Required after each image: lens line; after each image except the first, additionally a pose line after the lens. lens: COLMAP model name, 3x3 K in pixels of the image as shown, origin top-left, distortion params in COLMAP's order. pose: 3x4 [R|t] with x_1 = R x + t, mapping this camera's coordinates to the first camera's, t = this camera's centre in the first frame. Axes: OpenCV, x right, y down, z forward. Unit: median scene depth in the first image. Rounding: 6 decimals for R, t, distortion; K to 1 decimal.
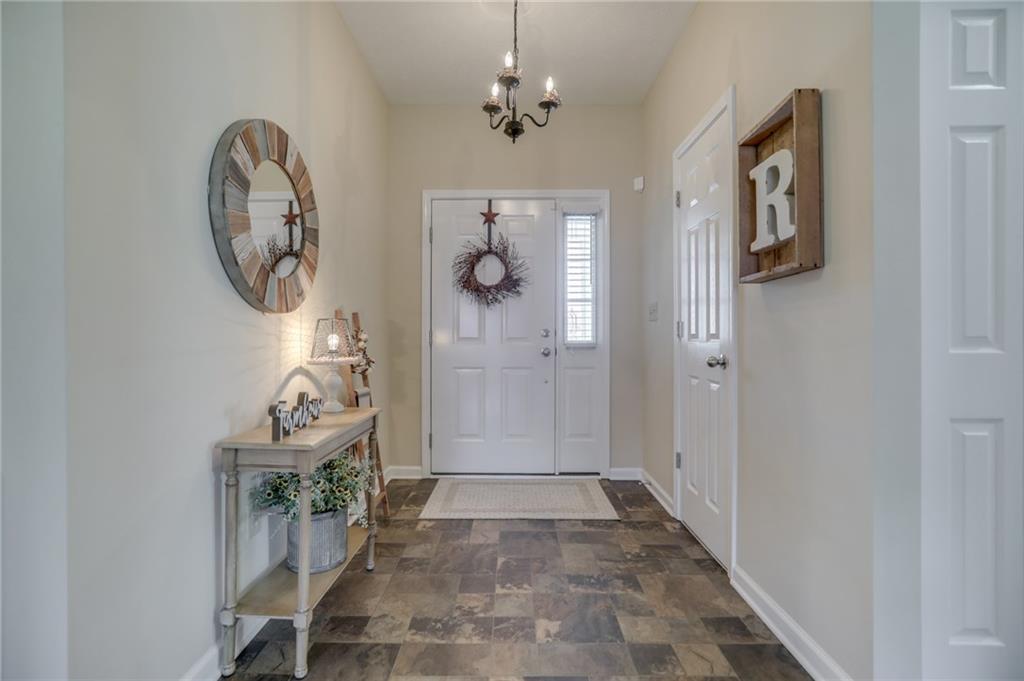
lens RADIAL K [[464.8, 0, 513.8], [0, 464.8, 339.0], [0, 0, 1]] dist [-0.032195, 0.015594]
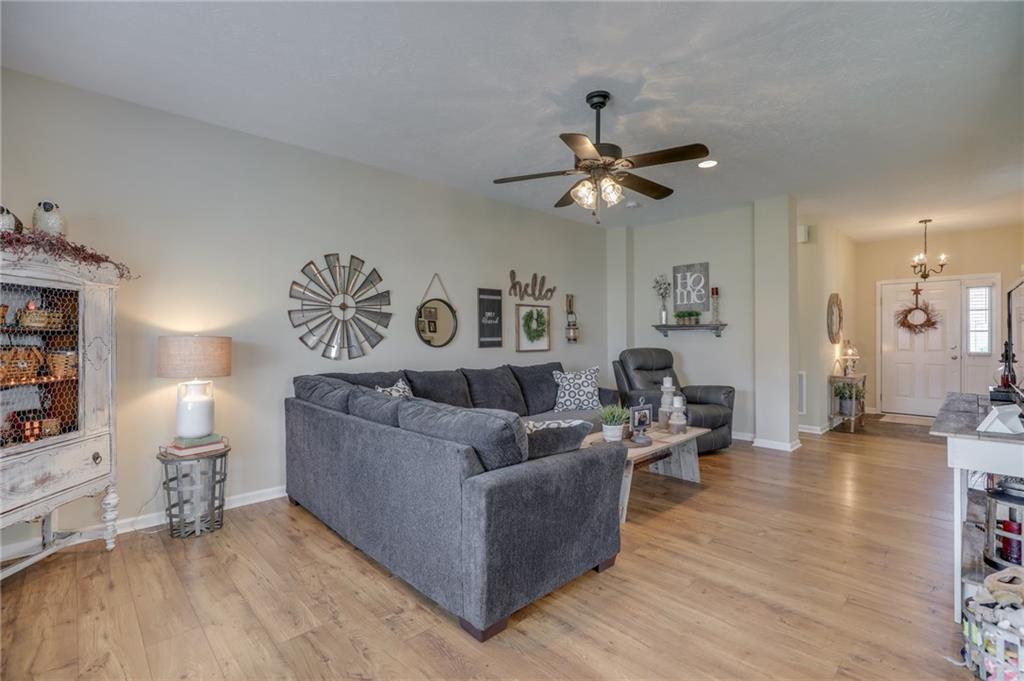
lens RADIAL K [[464.8, 0, 513.8], [0, 464.8, 339.0], [0, 0, 1]] dist [-0.032195, 0.015594]
pose [[0.693087, 0.004356, -0.720841, 0.174862], [-0.000459, 0.999984, 0.005601, -0.060276], [0.720854, -0.003551, 0.693078, -1.728221]]
